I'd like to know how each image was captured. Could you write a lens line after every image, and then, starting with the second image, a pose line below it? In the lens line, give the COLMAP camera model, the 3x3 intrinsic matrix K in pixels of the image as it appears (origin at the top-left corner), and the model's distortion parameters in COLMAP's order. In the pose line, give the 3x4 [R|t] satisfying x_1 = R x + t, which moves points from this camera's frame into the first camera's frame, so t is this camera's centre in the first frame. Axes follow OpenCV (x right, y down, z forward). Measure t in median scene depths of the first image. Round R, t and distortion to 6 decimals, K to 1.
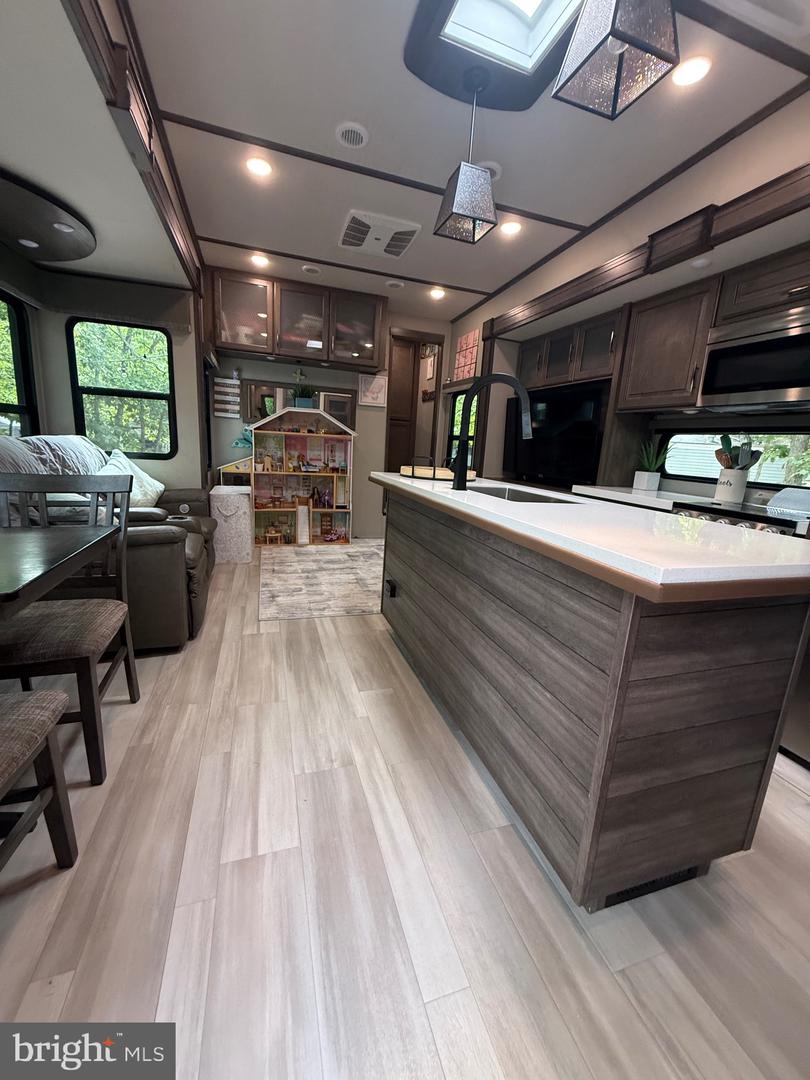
lens RADIAL K [[430.5, 0, 404.1], [0, 430.5, 535.8], [0, 0, 1]] dist [0.001382, -0.000049]
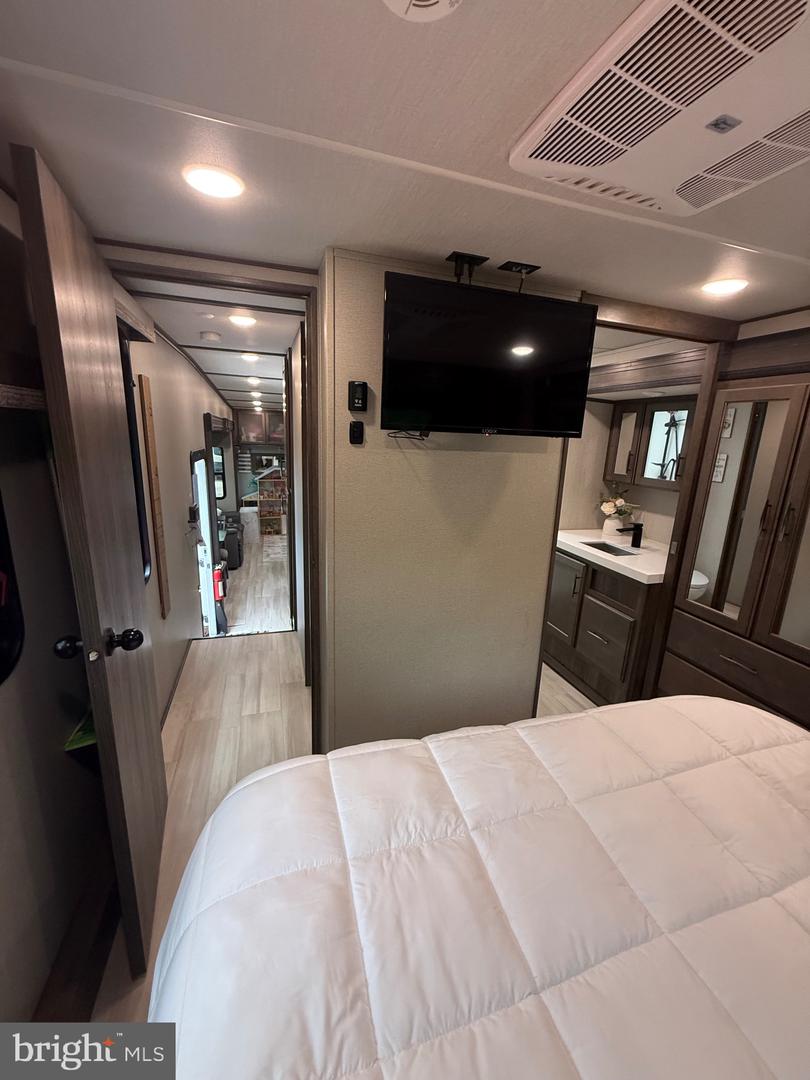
lens RADIAL K [[430.5, 0, 405.3], [0, 430.5, 535.0], [0, 0, 1]] dist [0.001382, -0.000049]
pose [[0.999616, -0.024654, -0.012649, 0.552377], [0.024903, 0.999491, 0.019918, -0.005101], [0.012152, -0.020225, 0.999722, -1.560362]]
